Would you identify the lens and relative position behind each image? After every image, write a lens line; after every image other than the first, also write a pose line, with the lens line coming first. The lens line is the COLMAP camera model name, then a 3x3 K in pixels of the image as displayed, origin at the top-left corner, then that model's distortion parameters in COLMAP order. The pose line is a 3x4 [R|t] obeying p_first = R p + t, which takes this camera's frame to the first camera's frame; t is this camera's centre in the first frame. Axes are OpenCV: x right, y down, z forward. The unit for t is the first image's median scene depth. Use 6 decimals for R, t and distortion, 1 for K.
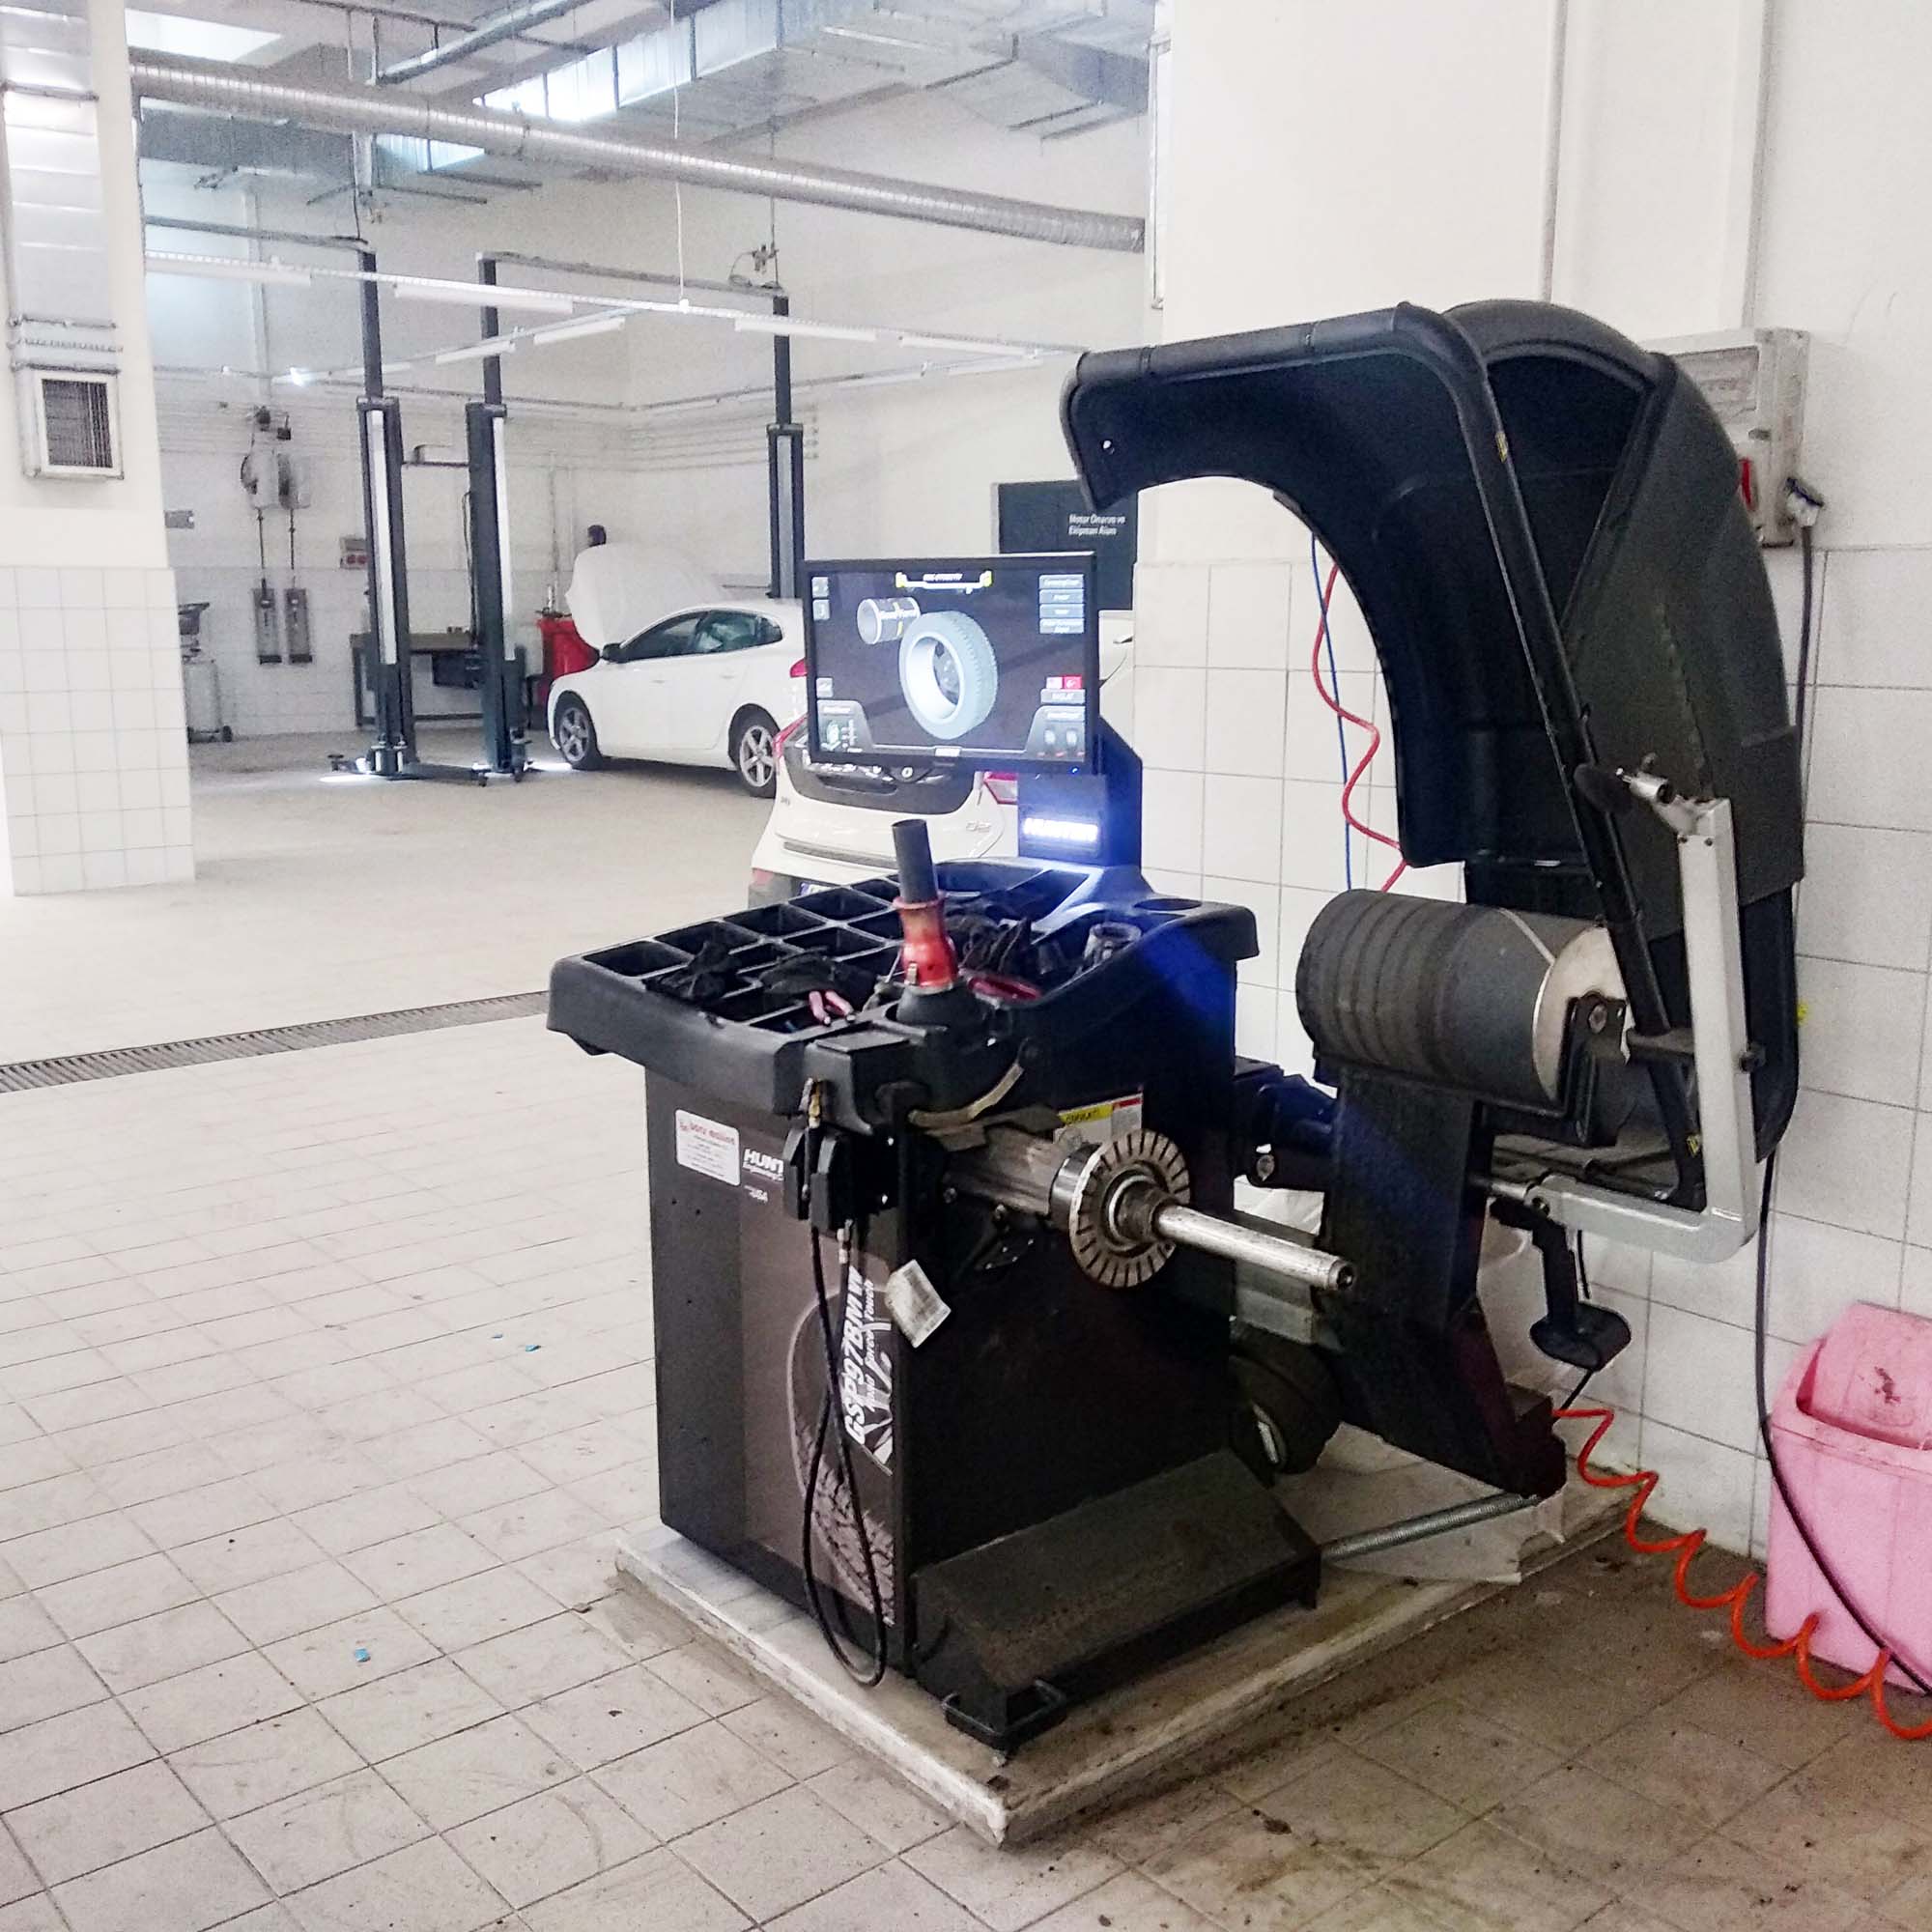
lens RADIAL K [[1969.4, 0, 966.0], [0, 1969.4, 966.0], [0, 0, 1]] dist [0.079280, -0.112502]
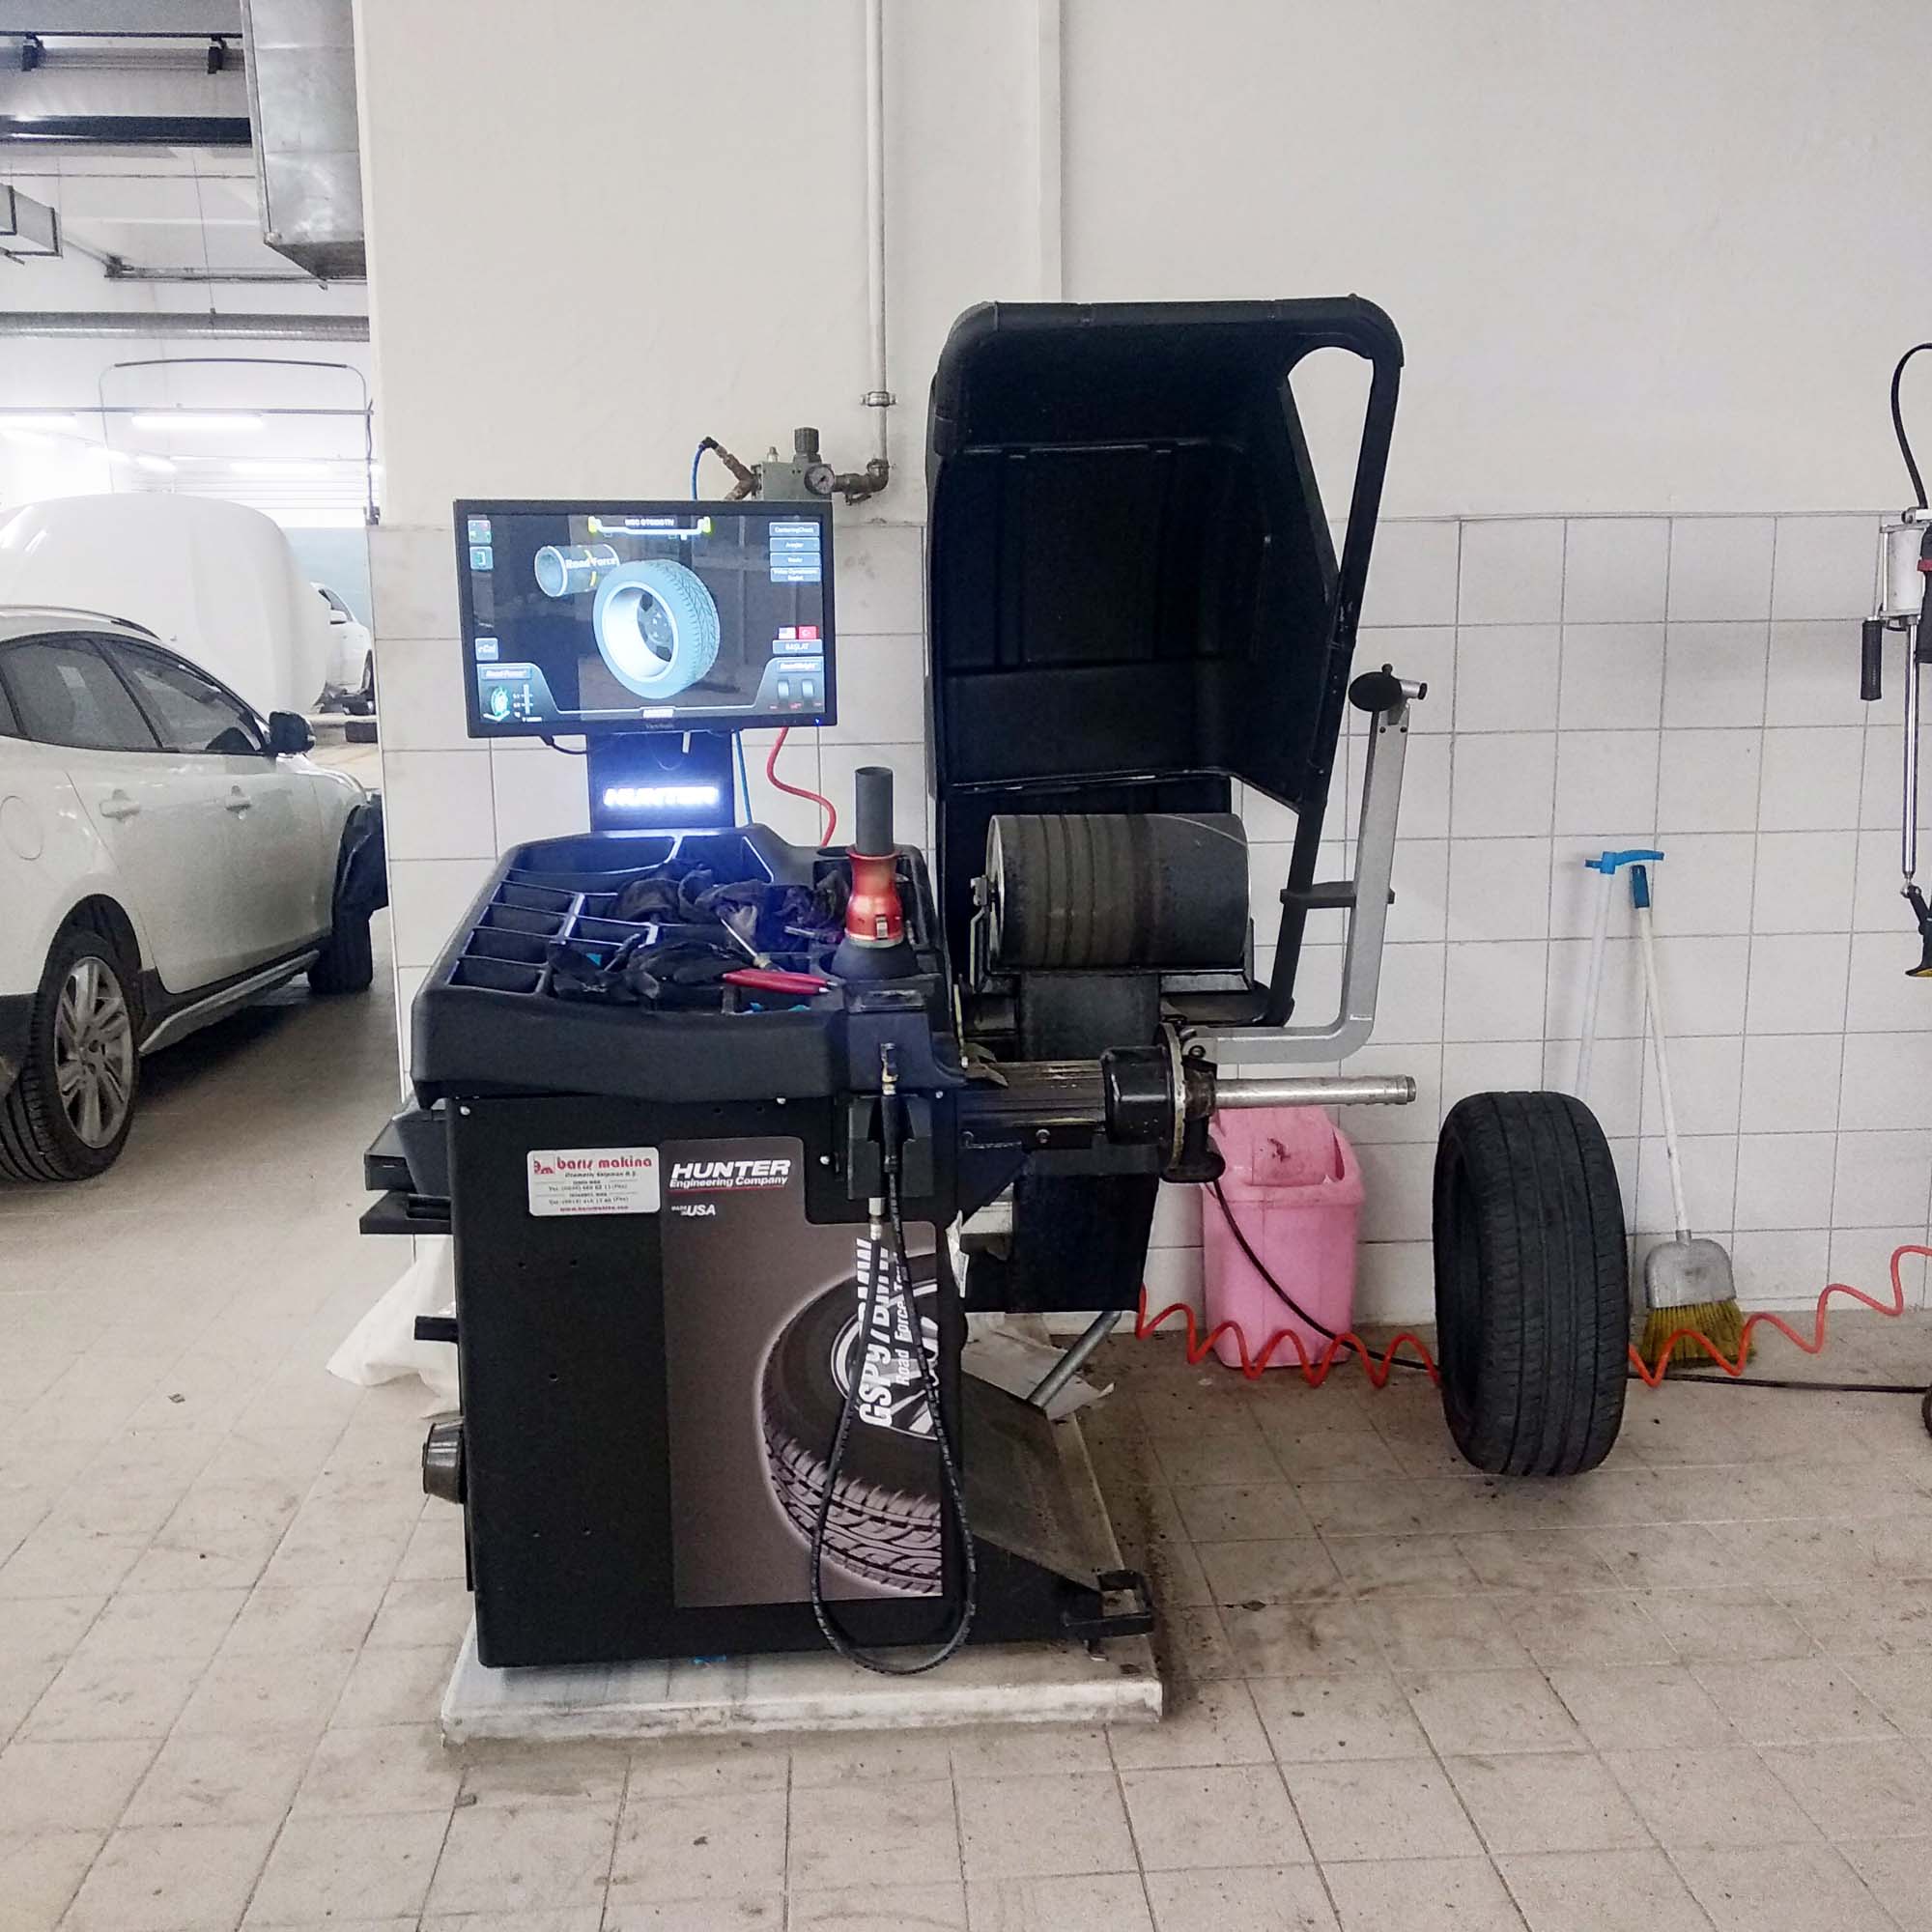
lens RADIAL K [[1995.2, 0, 966.0], [0, 1995.2, 966.0], [0, 0, 1]] dist [0.100835, -0.152226]
pose [[0.598953, -0.147607, 0.787063, -0.707803], [0.154659, 0.985682, 0.067161, -0.033868], [-0.785707, 0.081500, 0.613206, 0.334823]]
